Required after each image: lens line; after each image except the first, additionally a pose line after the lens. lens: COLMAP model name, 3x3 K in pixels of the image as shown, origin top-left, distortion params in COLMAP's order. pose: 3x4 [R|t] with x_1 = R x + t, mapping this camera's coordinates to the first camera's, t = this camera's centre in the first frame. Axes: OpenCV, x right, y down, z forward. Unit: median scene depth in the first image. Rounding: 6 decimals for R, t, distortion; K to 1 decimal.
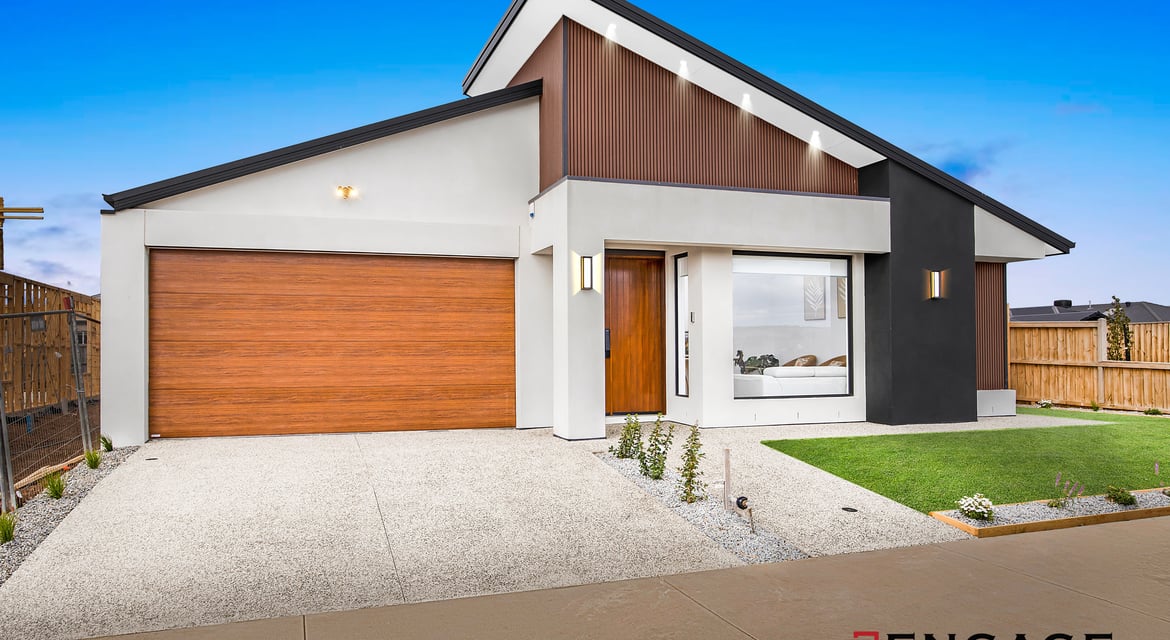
lens RADIAL K [[801.3, 0, 585.5], [0, 801.3, 325.4], [0, 0, 1]] dist [-0.003444, -0.001223]
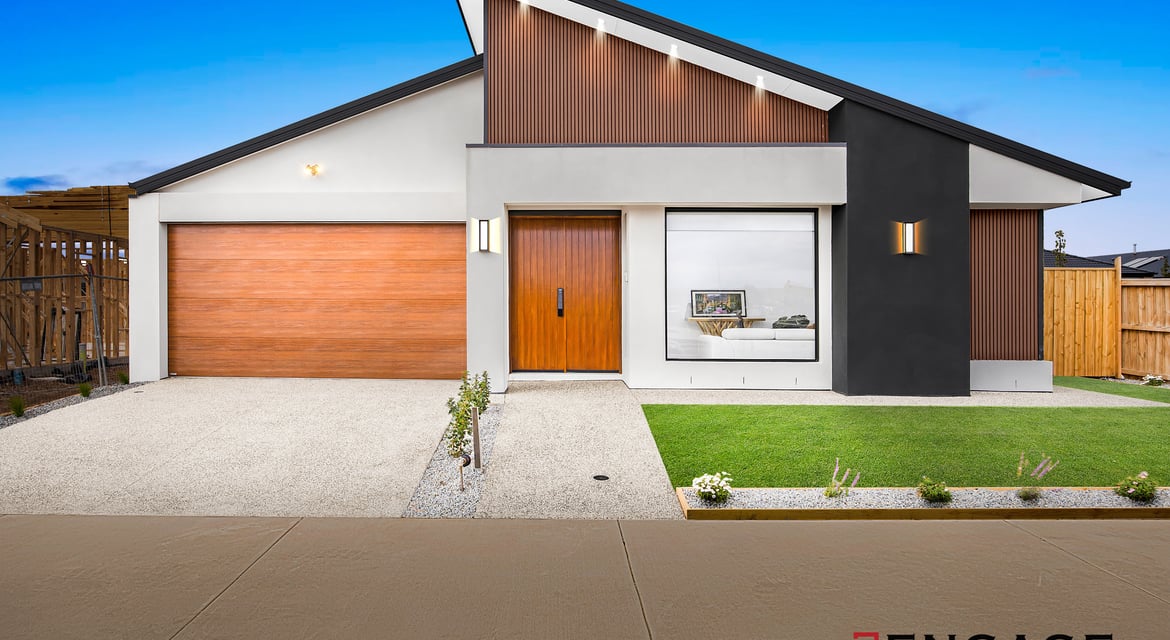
lens RADIAL K [[779.5, 0, 566.6], [0, 779.5, 293.5], [0, 0, 1]] dist [-0.005260, 0.001381]
pose [[0.935371, 0.003531, -0.353650, 0.405823], [0.002168, 0.999874, 0.015717, -0.004773], [0.353661, -0.015468, 0.935246, 0.071710]]
